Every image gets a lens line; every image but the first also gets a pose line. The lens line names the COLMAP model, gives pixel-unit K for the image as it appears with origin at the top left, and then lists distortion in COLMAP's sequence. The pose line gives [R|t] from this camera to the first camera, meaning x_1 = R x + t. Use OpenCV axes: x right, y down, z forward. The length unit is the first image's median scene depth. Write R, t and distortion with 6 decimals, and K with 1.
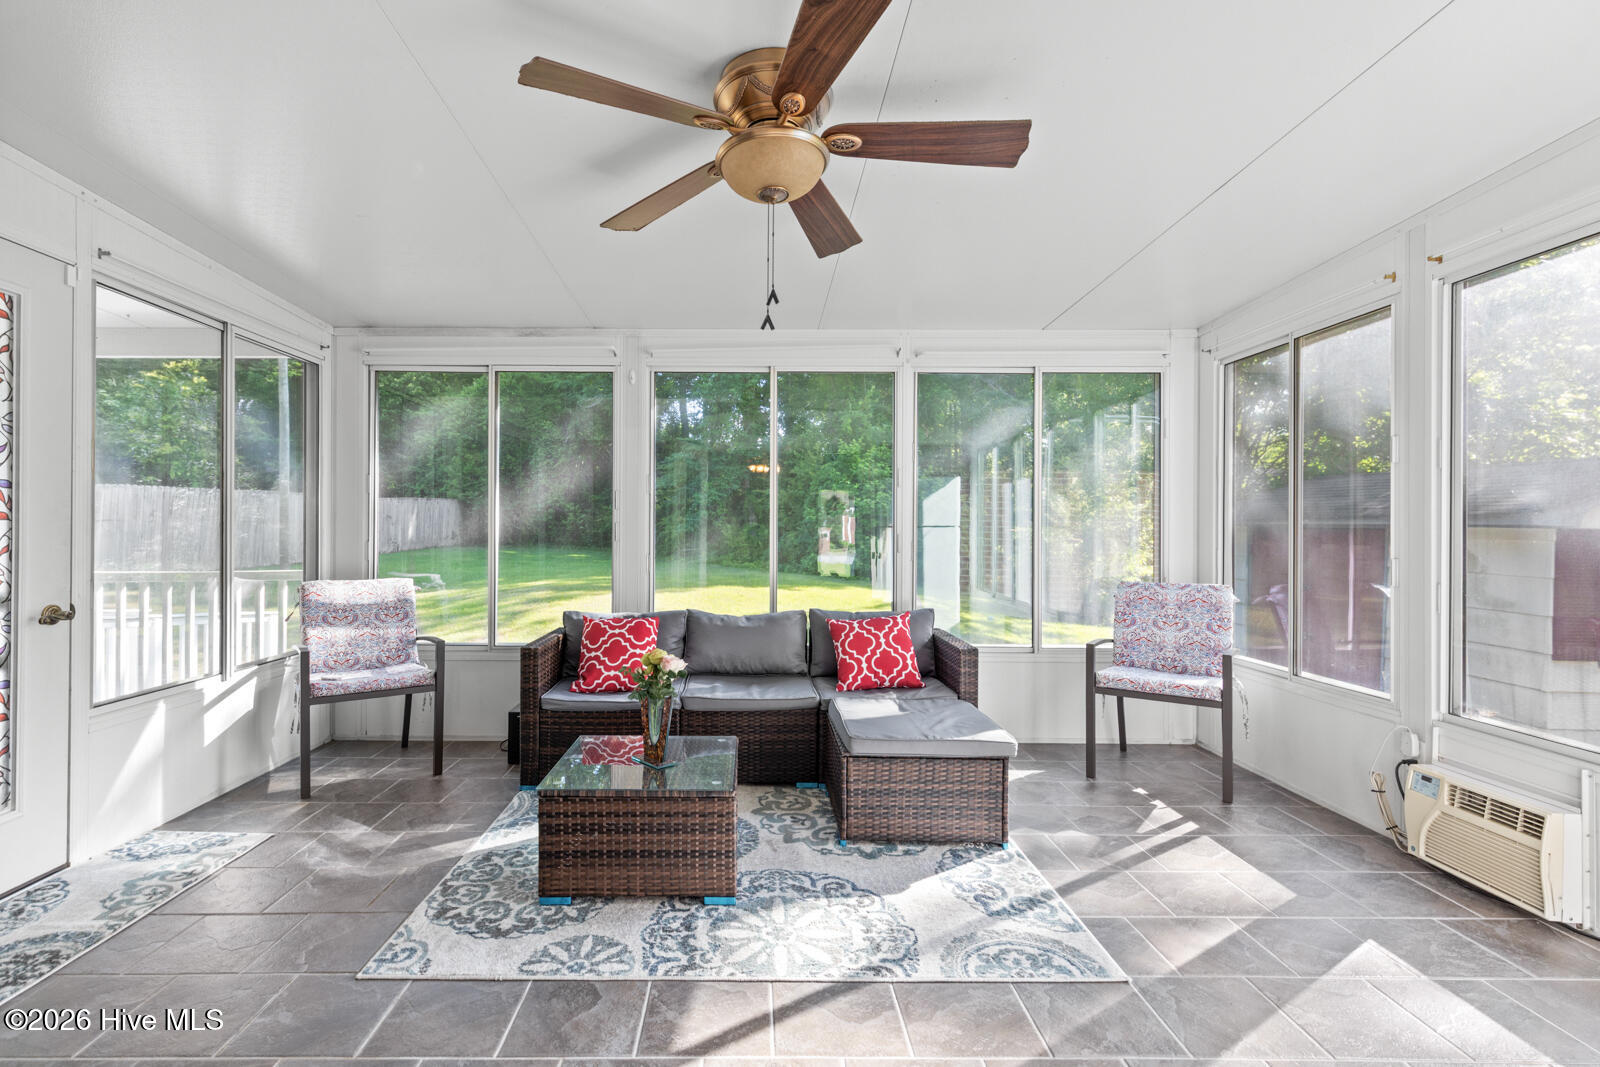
lens RADIAL K [[722.1, 0, 749.6], [0, 722.1, 530.5], [0, 0, 1]] dist [0.002676, -0.000782]
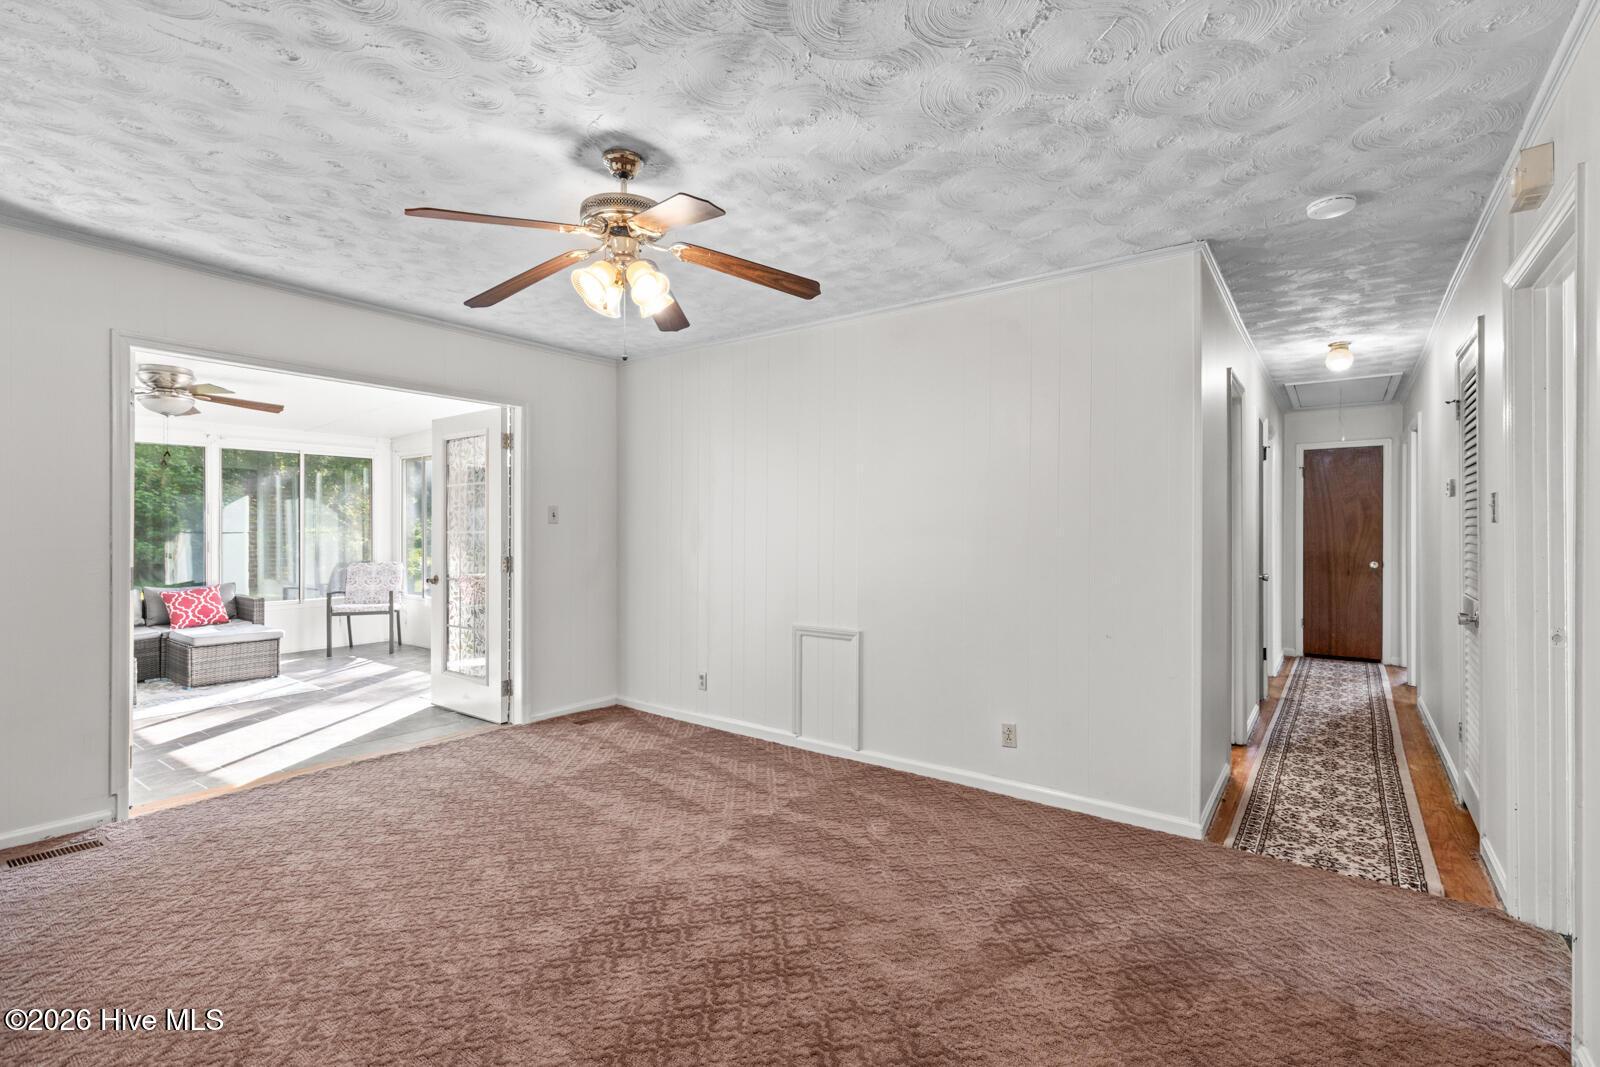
lens RADIAL K [[722.1, 0, 817.3], [0, 722.1, 527.9], [0, 0, 1]] dist [0.002676, -0.000782]
pose [[0.573797, -0.004003, 0.818988, -0.425349], [-0.002347, 0.999976, 0.006532, -0.048186], [-0.818994, -0.005670, 0.573774, -1.342403]]
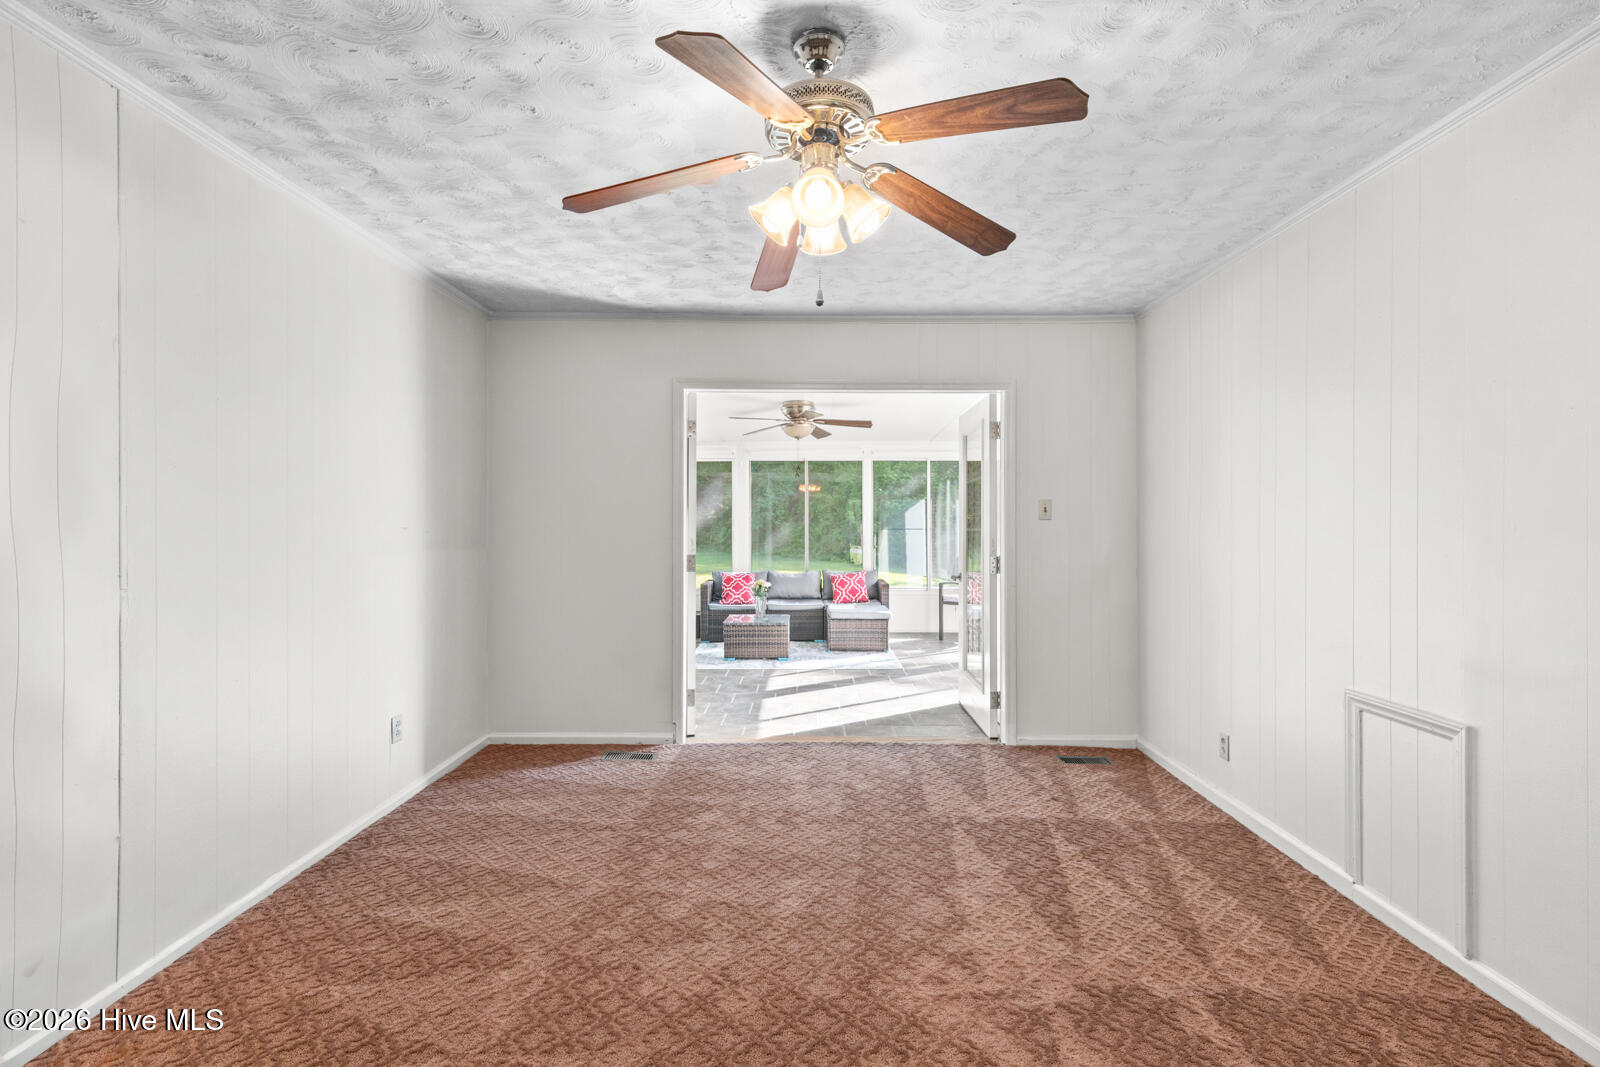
lens RADIAL K [[722.1, 0, 806.4], [0, 722.1, 521.4], [0, 0, 1]] dist [0.002676, -0.000782]
pose [[0.999951, -0.005515, 0.008166, 0.019189], [0.005512, 0.999985, 0.000410, -0.046327], [-0.008168, -0.000365, 0.999967, -1.323495]]
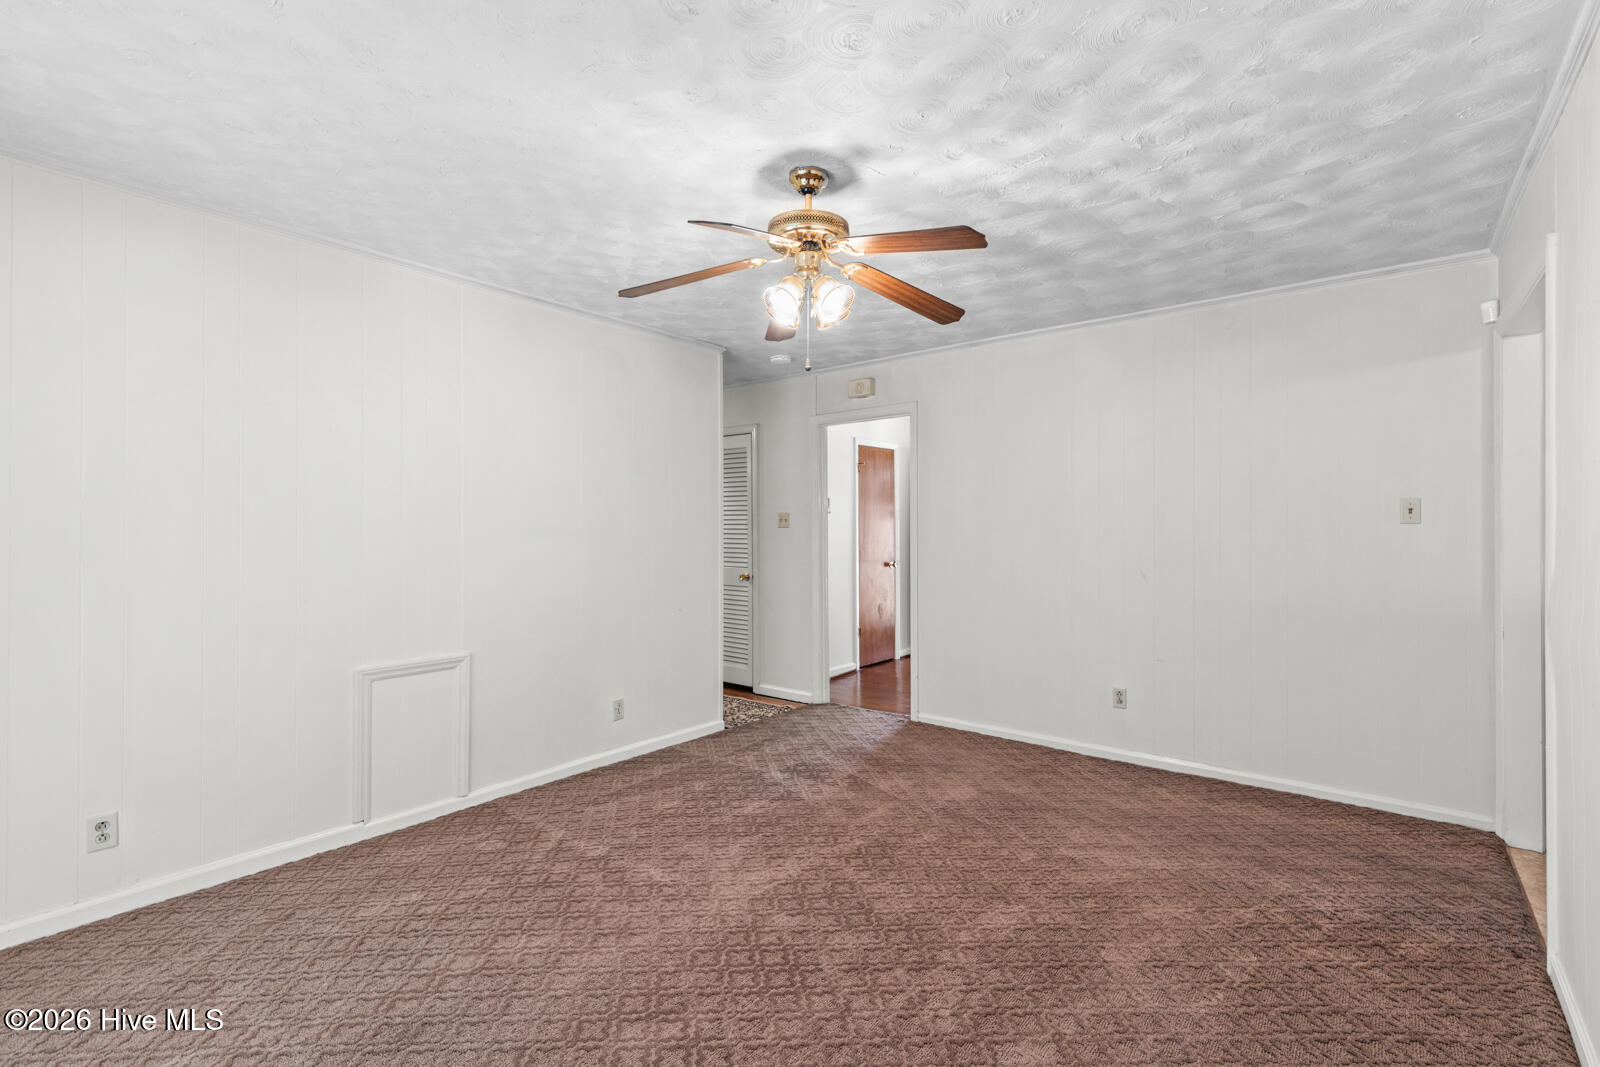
lens RADIAL K [[722.1, 0, 793.2], [0, 722.1, 526.0], [0, 0, 1]] dist [0.002676, -0.000782]
pose [[-0.774894, 0.002948, 0.632084, -0.405547], [0.001466, 0.999995, -0.002867, -0.046136], [-0.632089, -0.001295, -0.774894, -0.237175]]
